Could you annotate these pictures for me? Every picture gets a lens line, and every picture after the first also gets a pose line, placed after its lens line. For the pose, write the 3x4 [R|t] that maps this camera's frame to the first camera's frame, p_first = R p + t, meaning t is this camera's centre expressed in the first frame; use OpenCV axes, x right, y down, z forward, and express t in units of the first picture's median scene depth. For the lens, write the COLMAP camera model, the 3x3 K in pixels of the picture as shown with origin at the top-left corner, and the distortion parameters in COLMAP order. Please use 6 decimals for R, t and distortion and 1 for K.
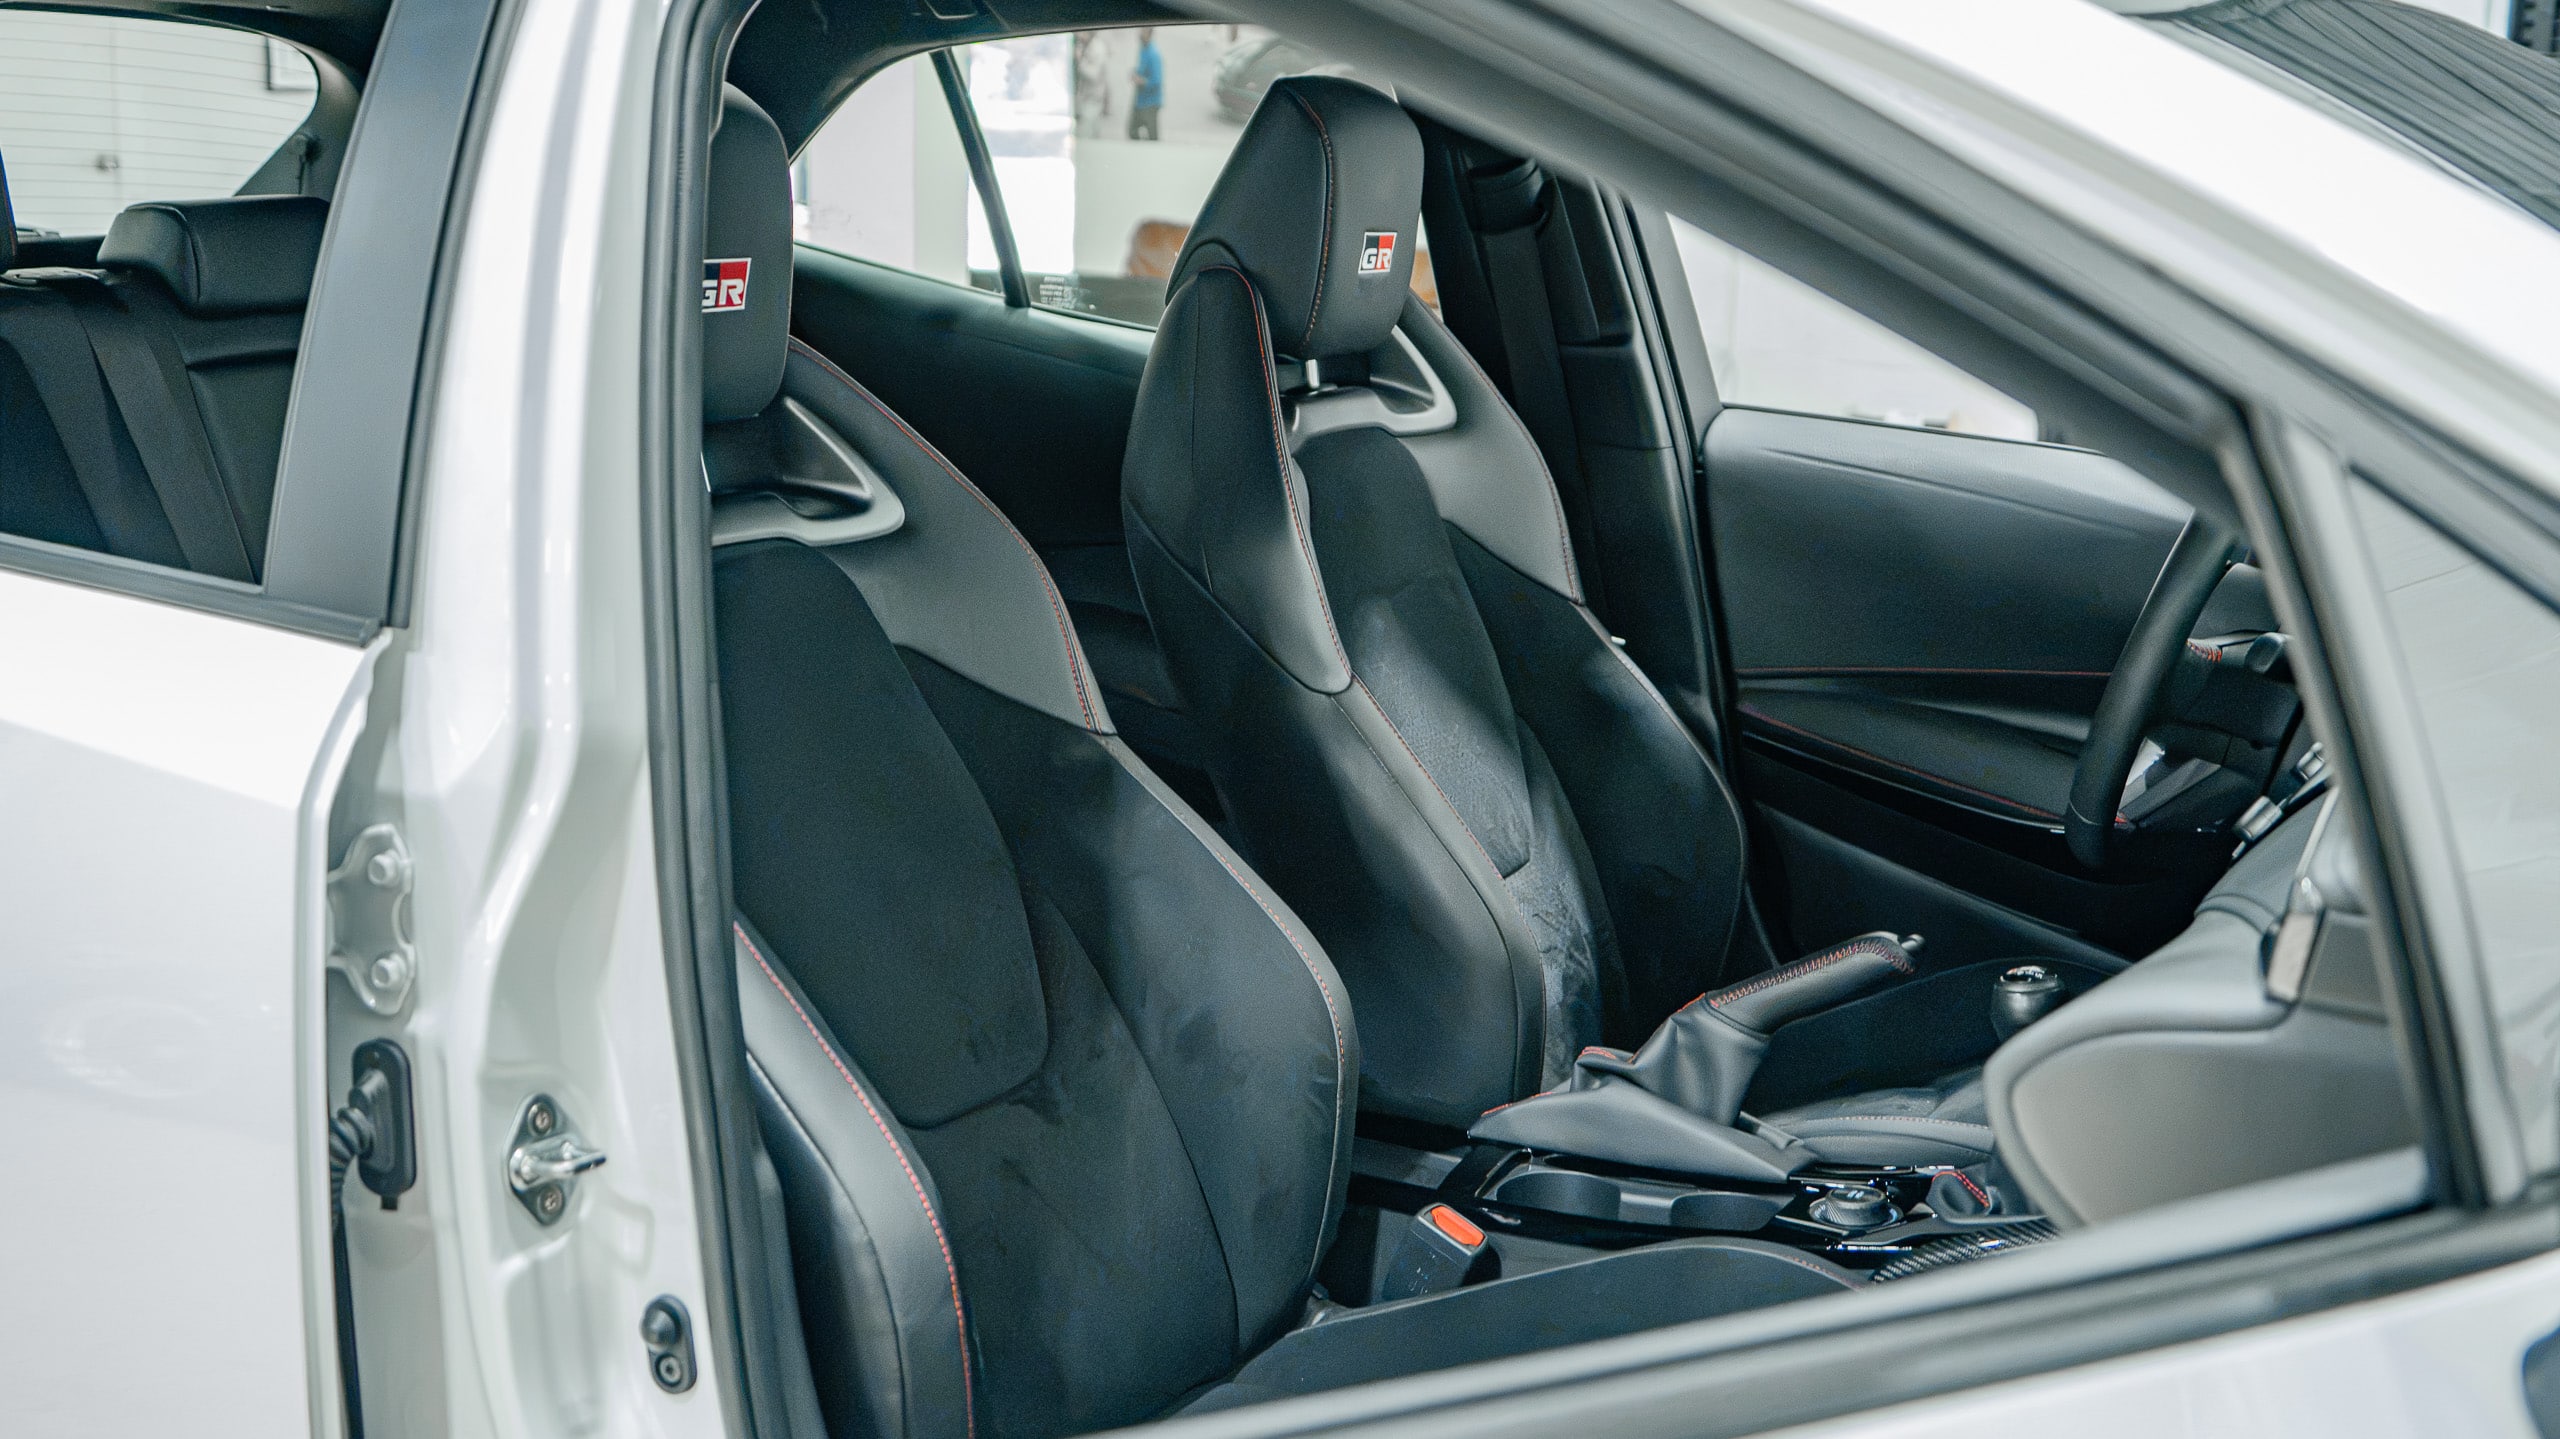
lens RADIAL K [[3387.0, 0, 1280.0], [0, 3387.0, 719.5], [0, 0, 1]] dist [-0.031227, -0.011512]
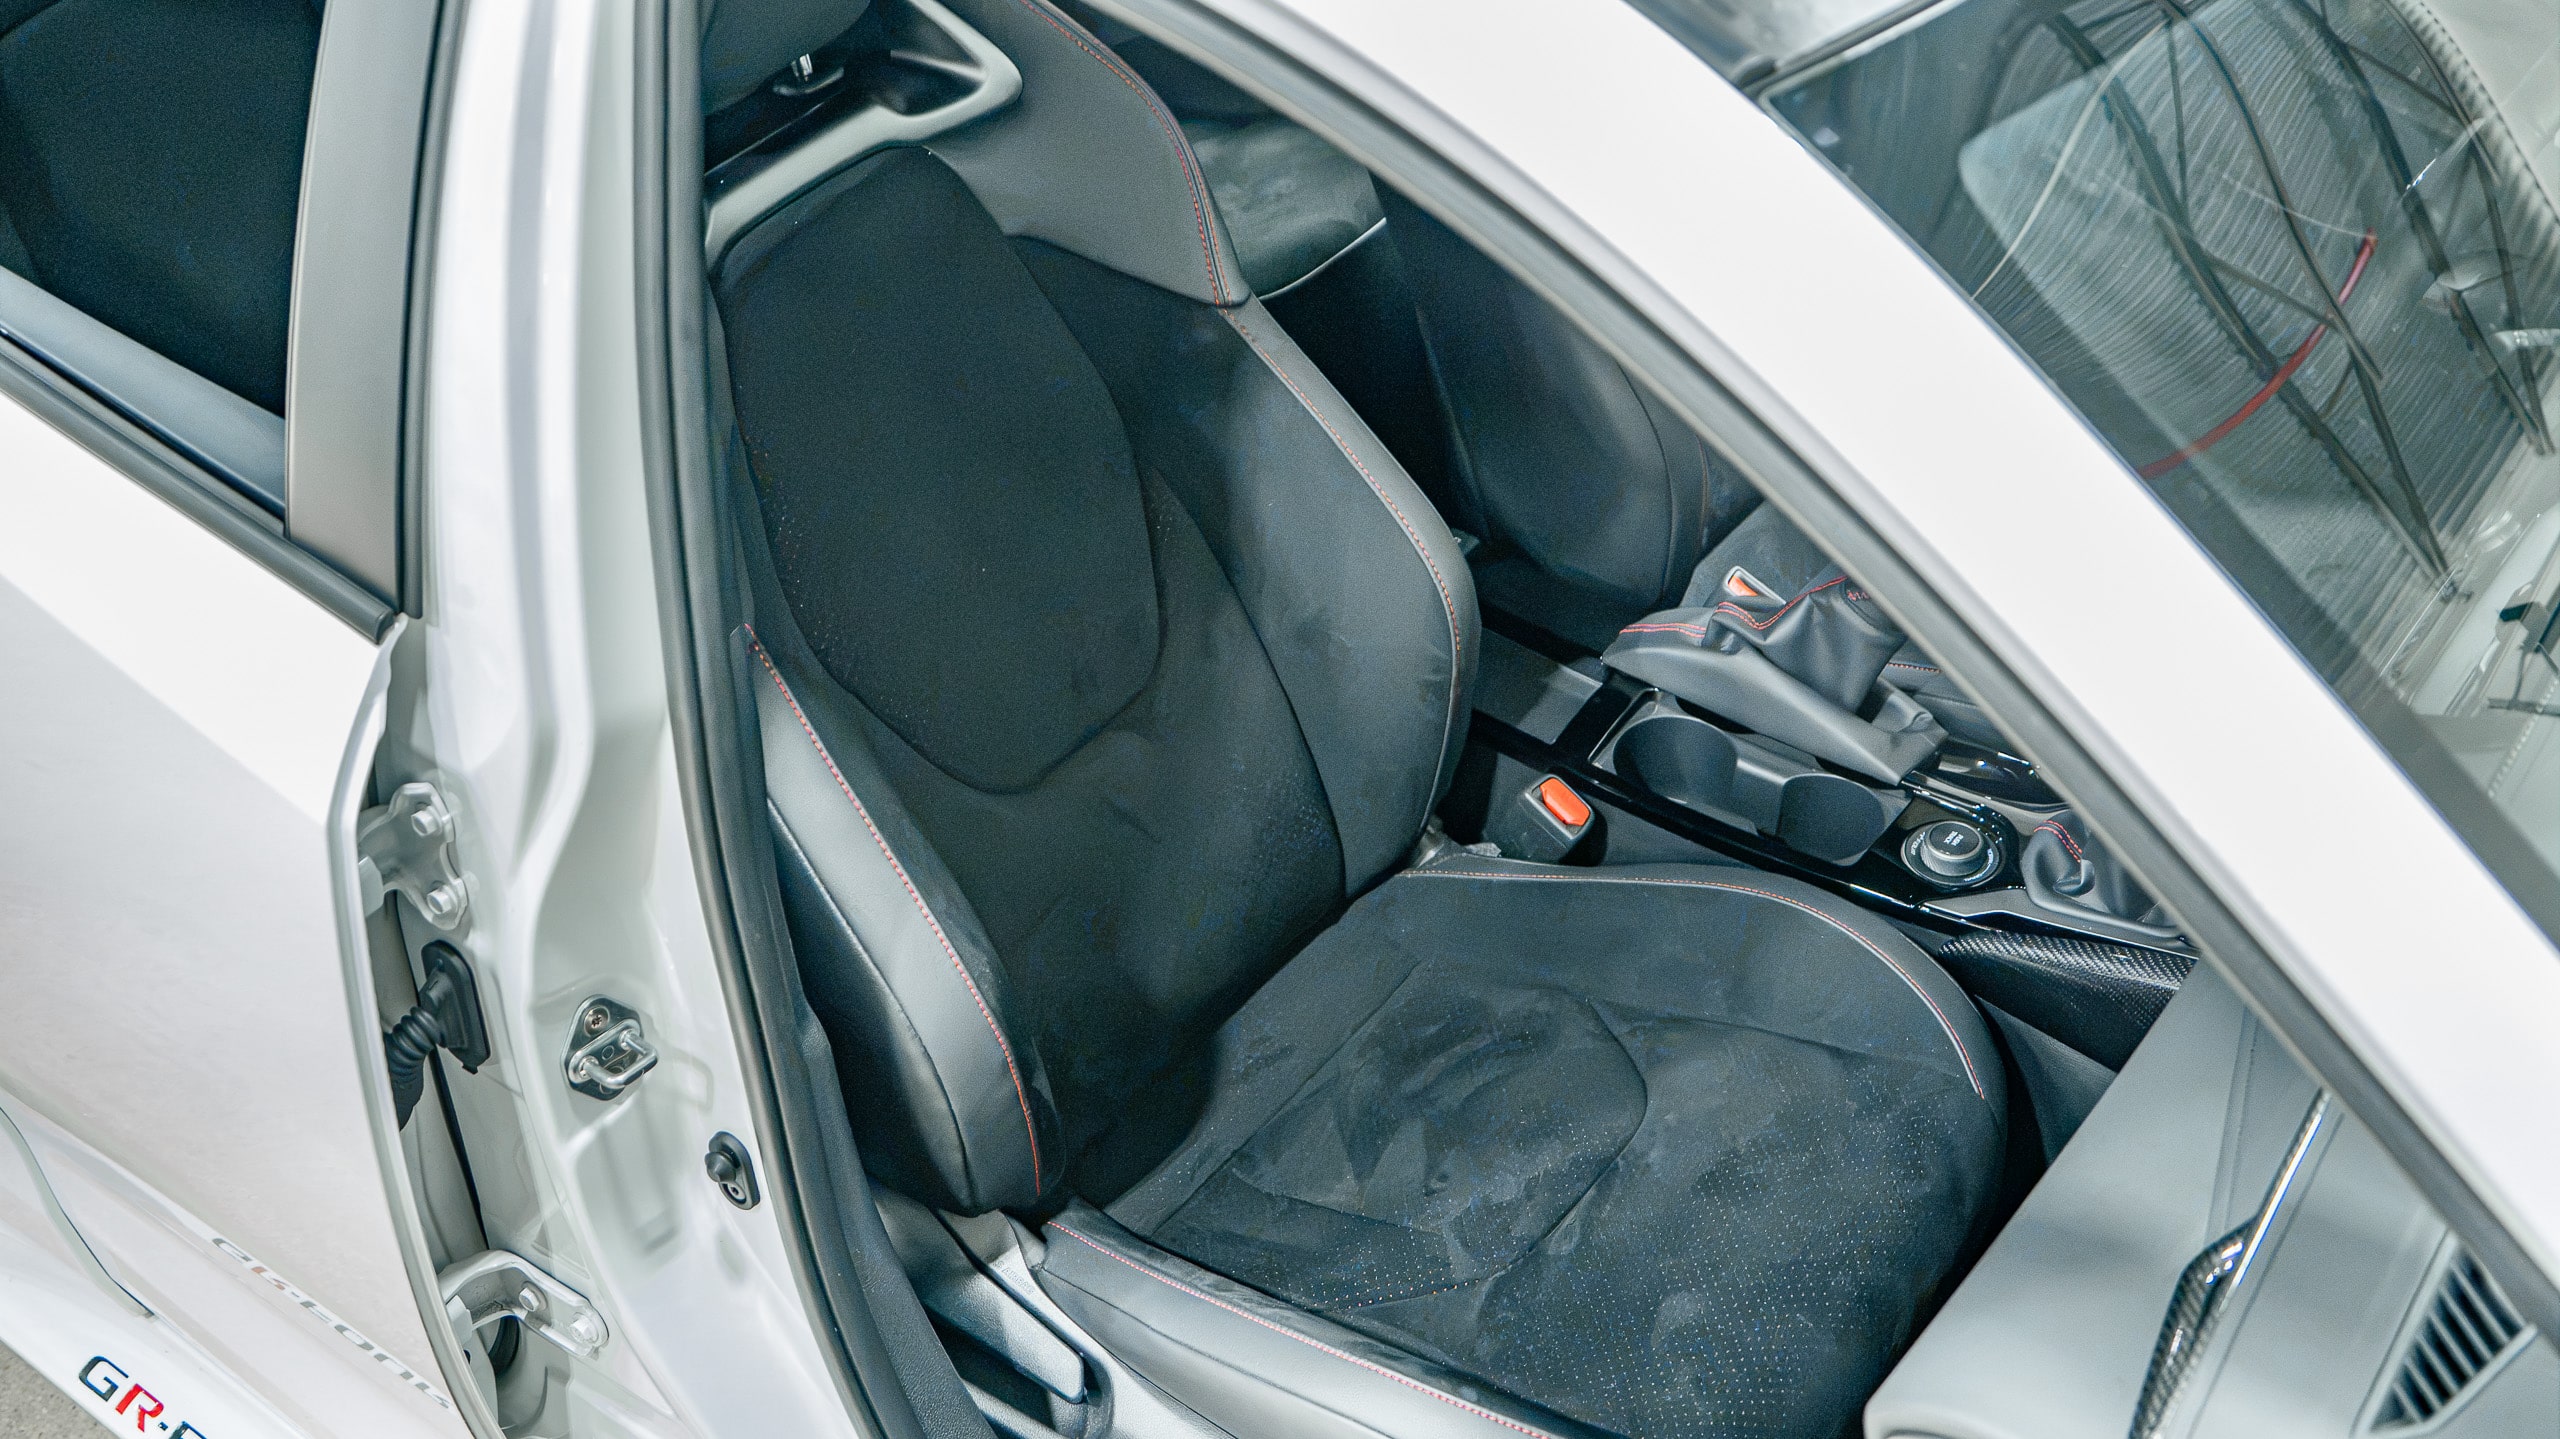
lens RADIAL K [[3387.0, 0, 1280.0], [0, 3387.0, 719.5], [0, 0, 1]] dist [-0.031227, -0.011512]
pose [[0.988887, 0.085233, -0.121808, 0.115164], [-0.012115, 0.862811, 0.505382, -0.497324], [0.148173, -0.498290, 0.854255, 0.163416]]
